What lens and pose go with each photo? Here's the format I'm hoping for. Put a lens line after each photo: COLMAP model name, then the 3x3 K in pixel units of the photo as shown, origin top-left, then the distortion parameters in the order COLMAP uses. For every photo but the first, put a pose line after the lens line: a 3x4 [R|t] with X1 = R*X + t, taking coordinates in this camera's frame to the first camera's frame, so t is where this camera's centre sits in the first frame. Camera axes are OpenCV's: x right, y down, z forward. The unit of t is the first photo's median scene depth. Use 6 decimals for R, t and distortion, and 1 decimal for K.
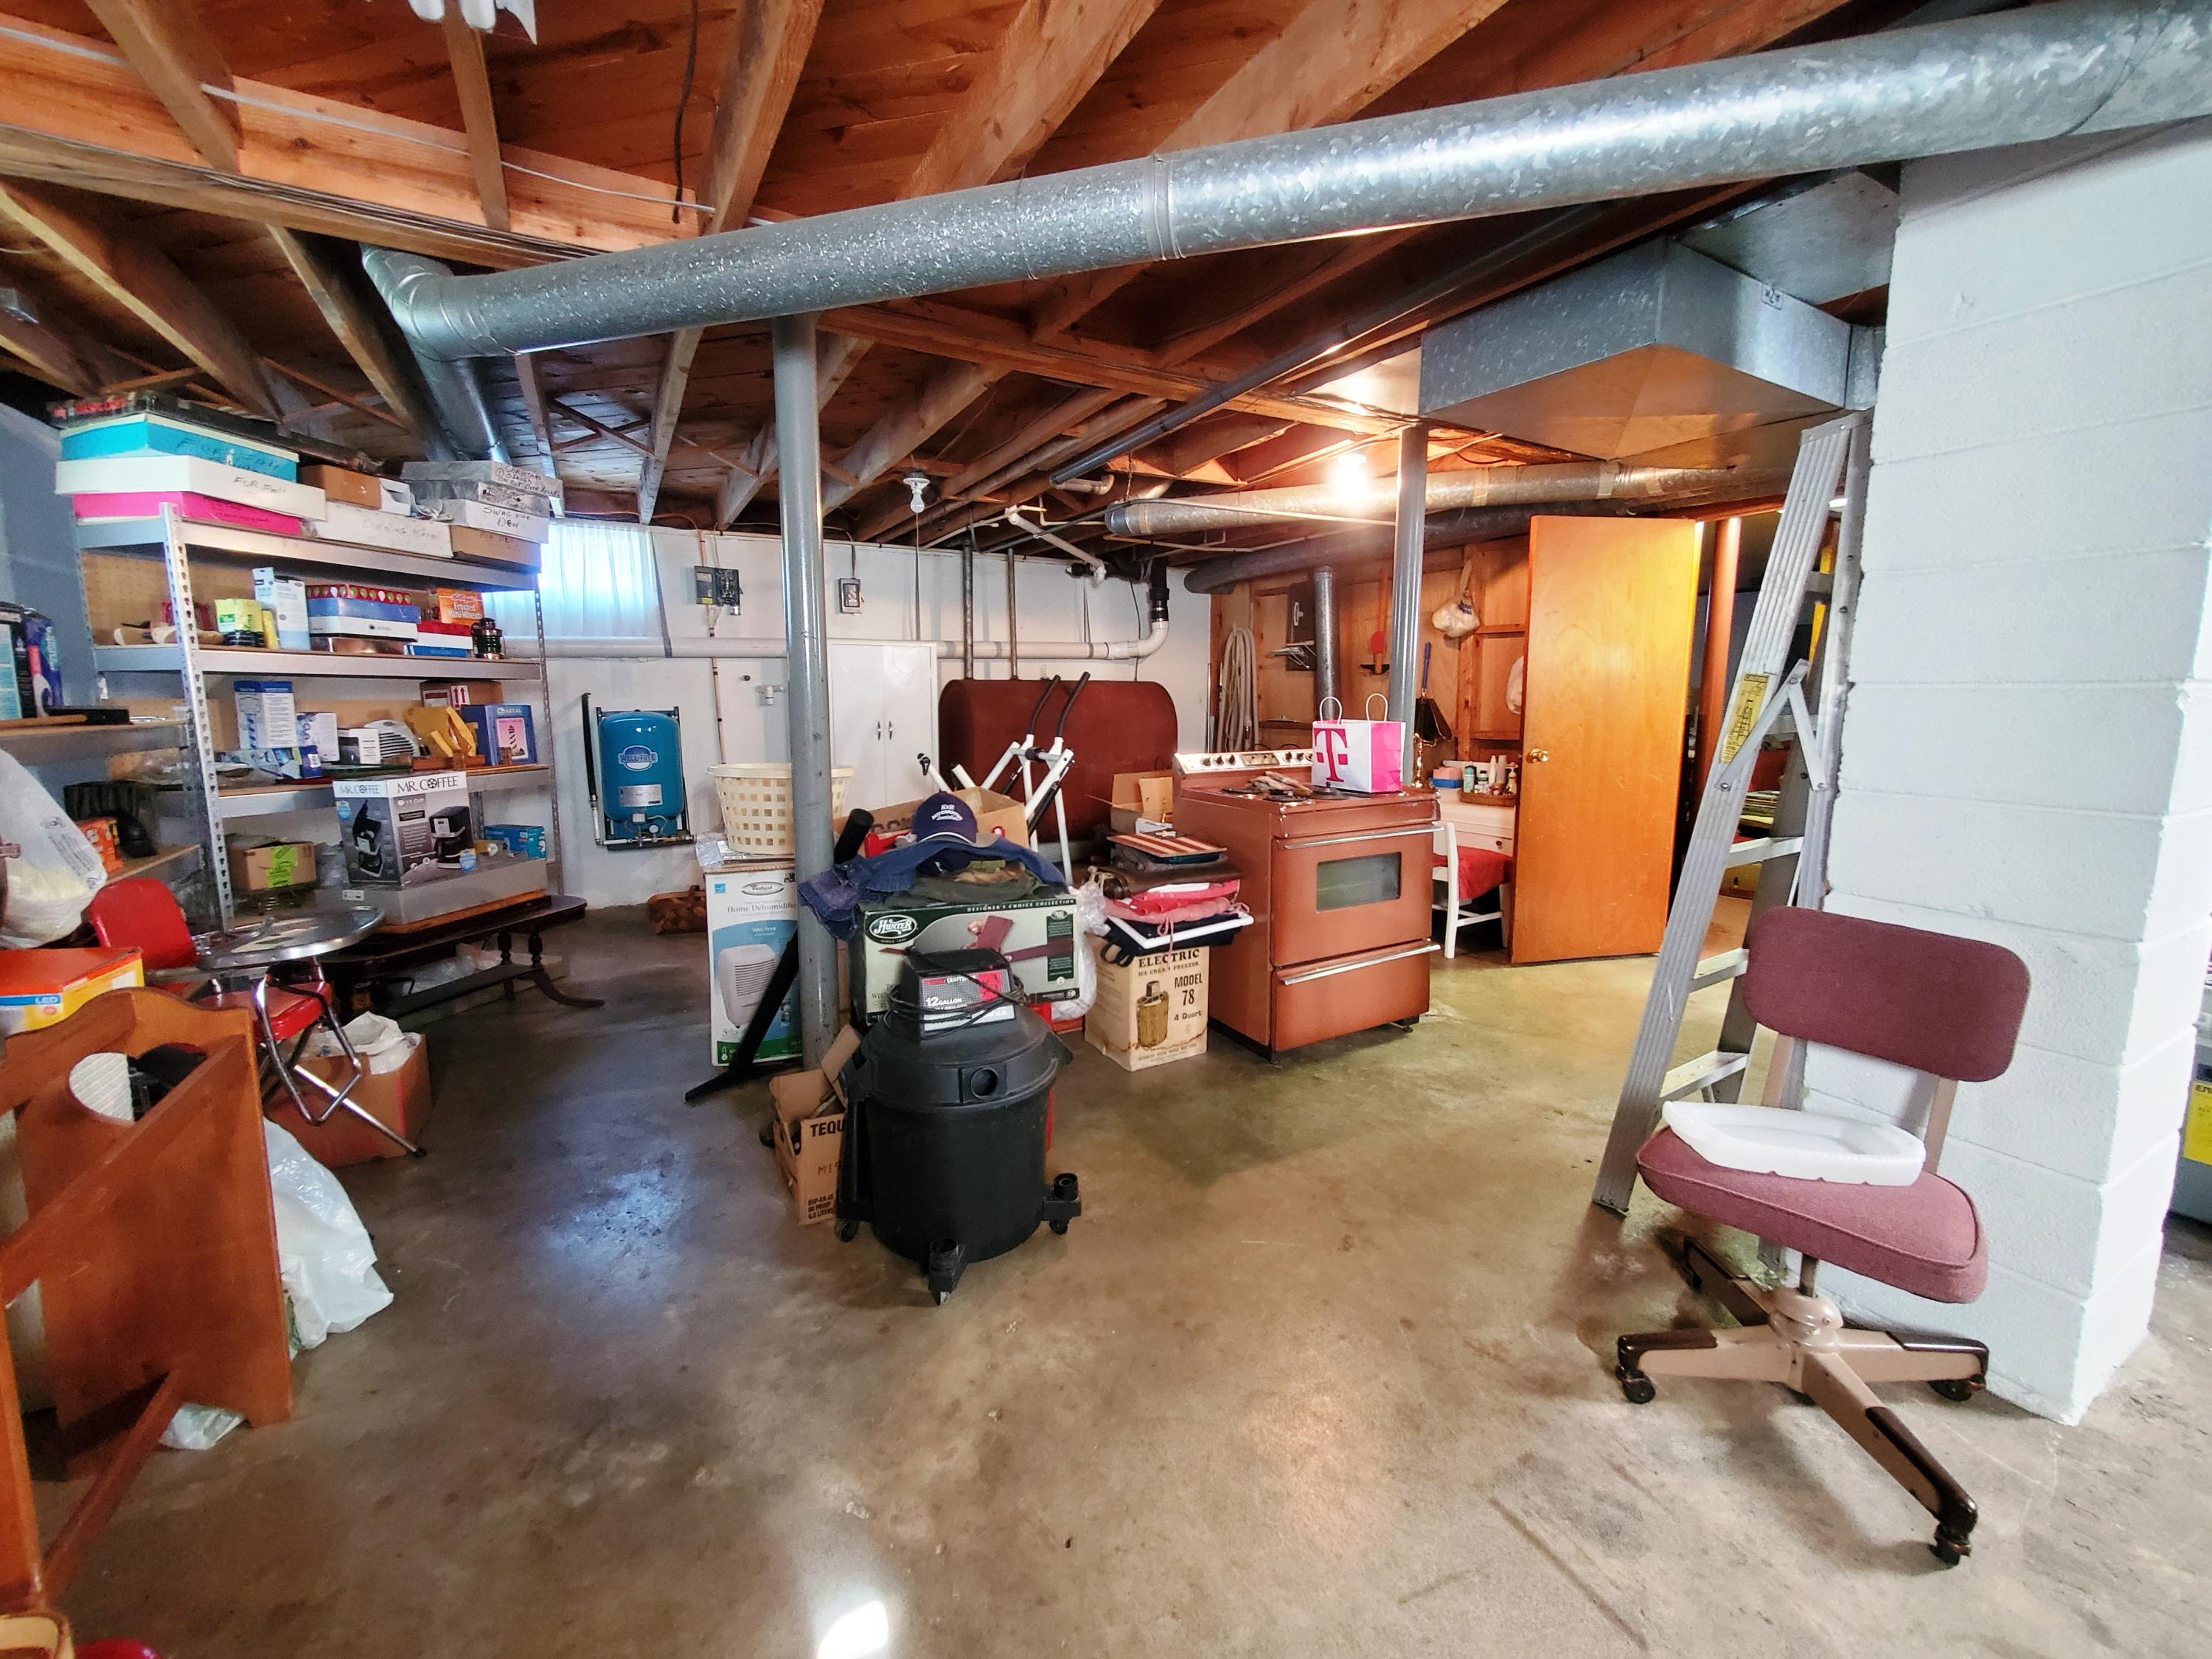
lens RADIAL K [[879.0, 0, 1100.5], [0, 879.0, 815.0], [0, 0, 1]] dist [0.002436, 0.000267]
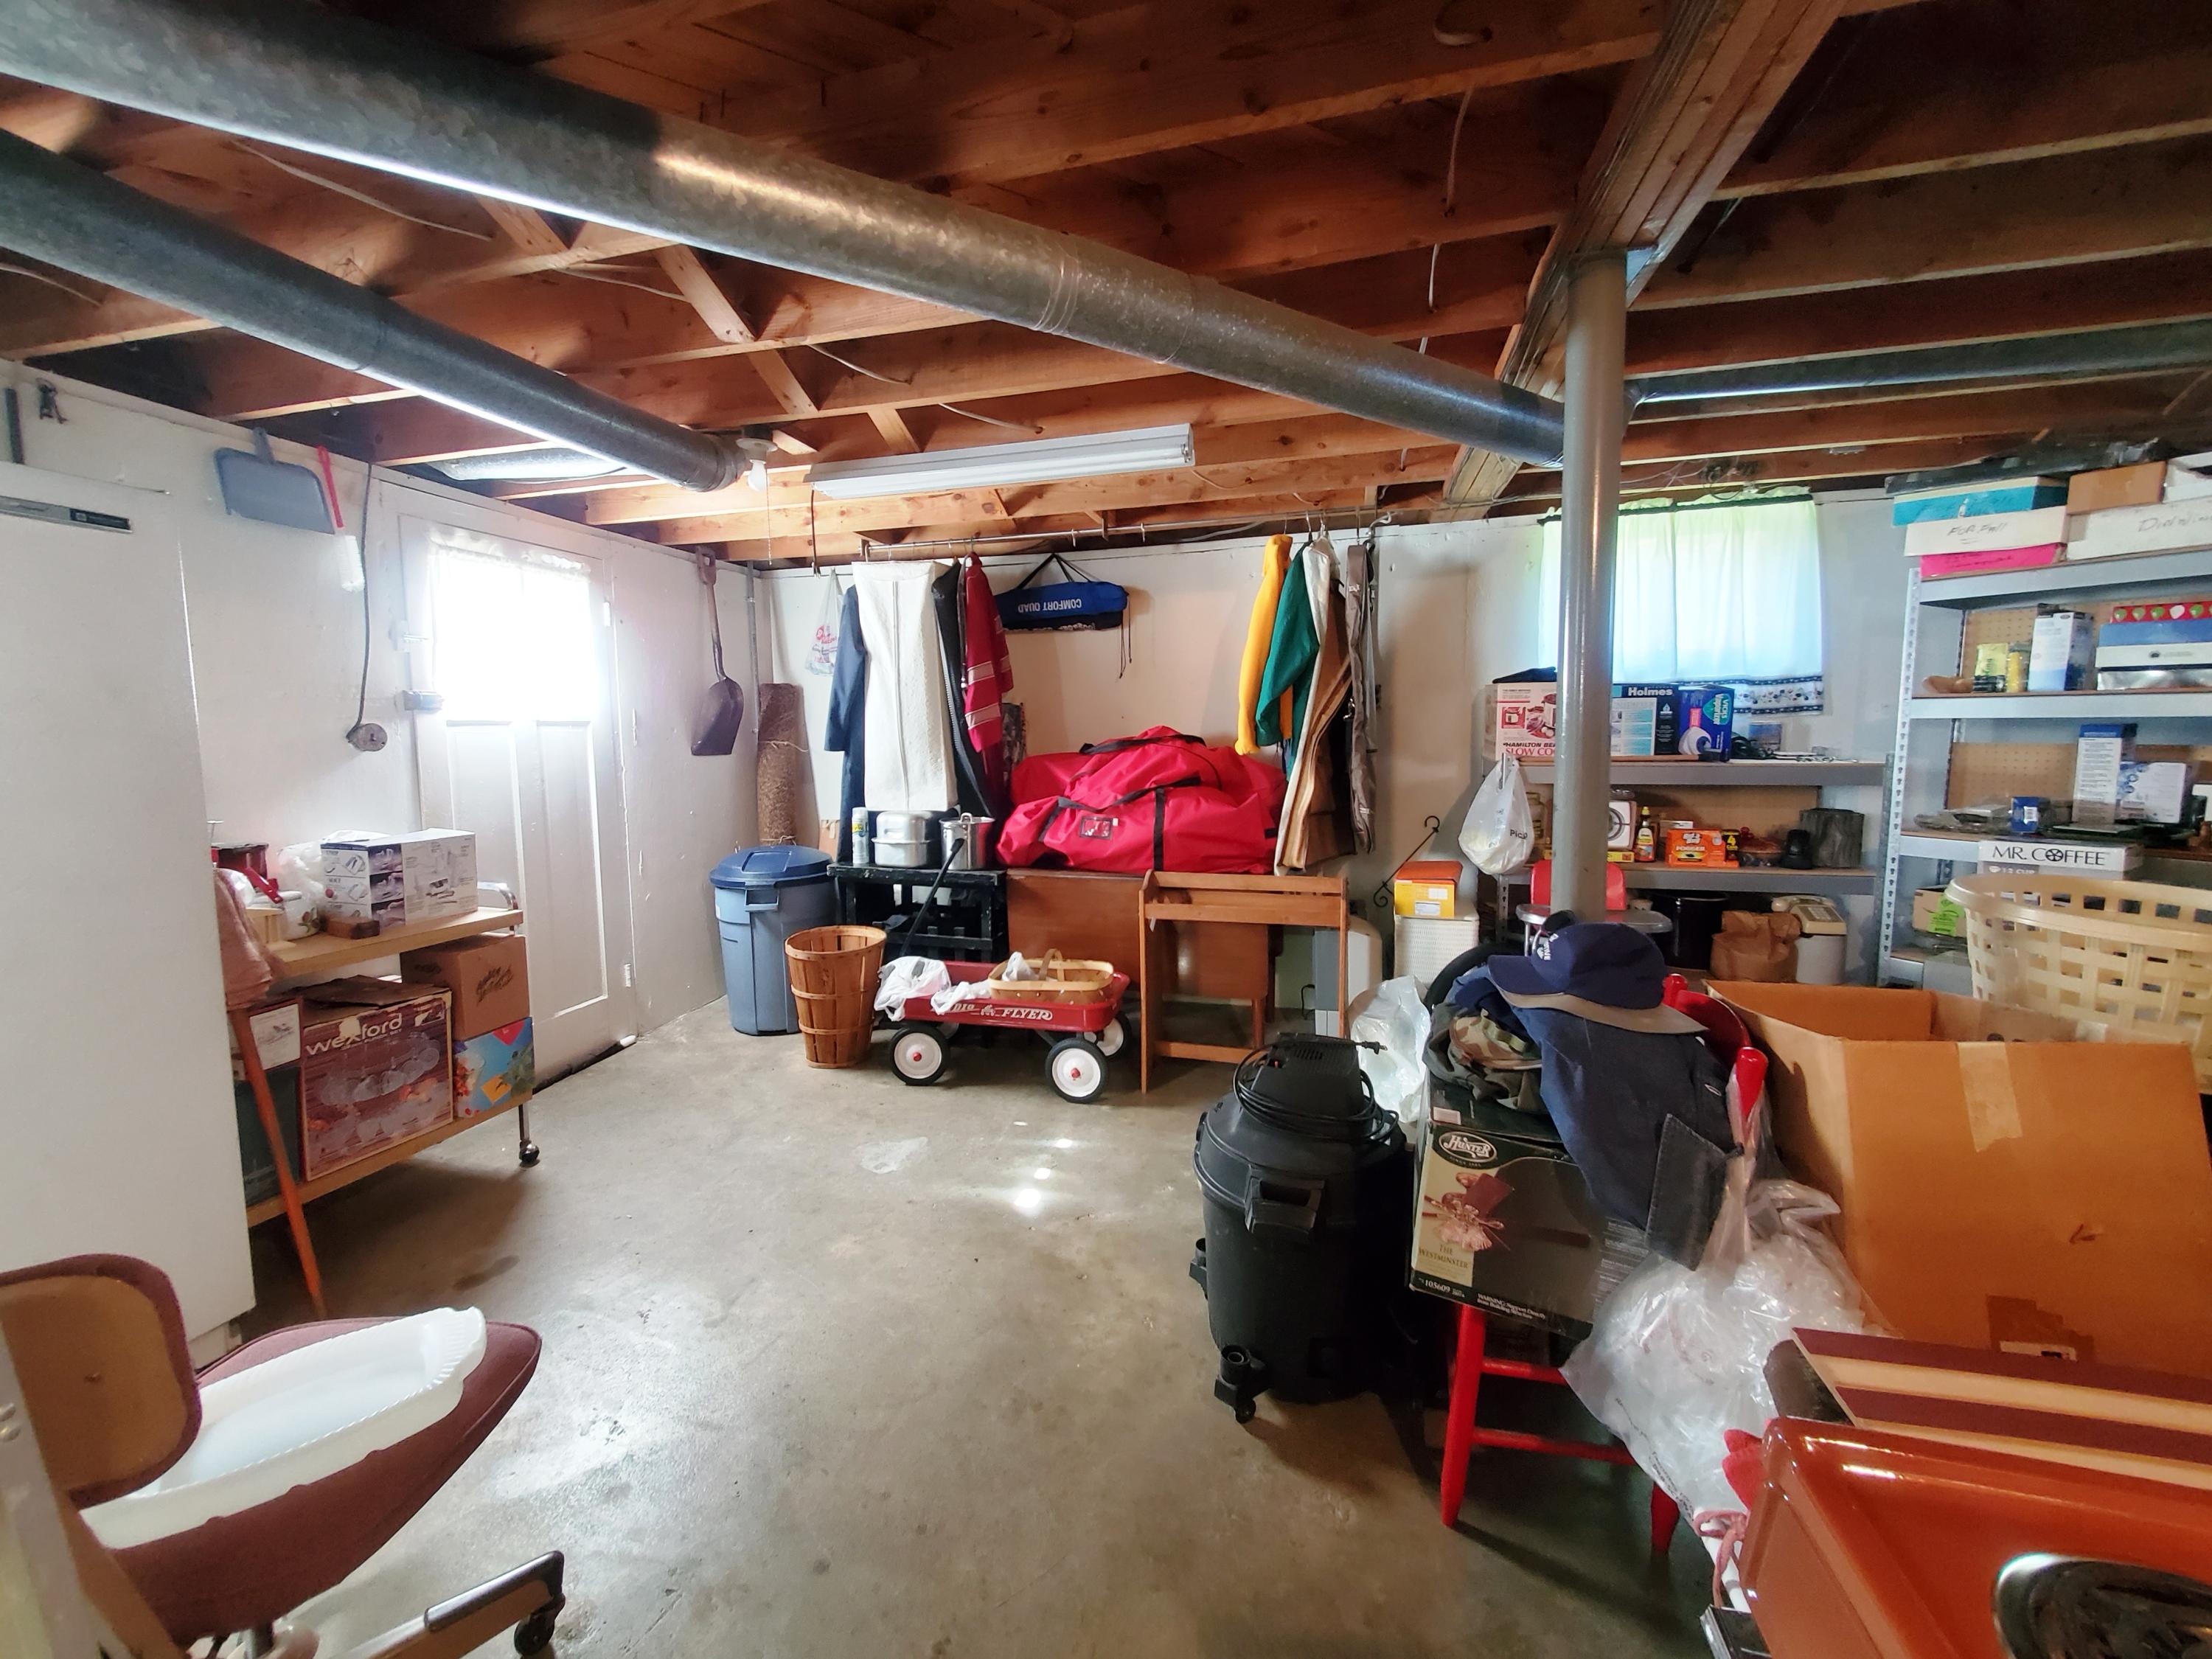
lens RADIAL K [[879.0, 0, 1103.6], [0, 879.0, 818.6], [0, 0, 1]] dist [0.002436, 0.000267]
pose [[-0.699721, 0.074923, -0.710476, 0.413552], [-0.091817, 0.976807, 0.193437, -0.148488], [0.708491, 0.200586, -0.676614, 0.966263]]
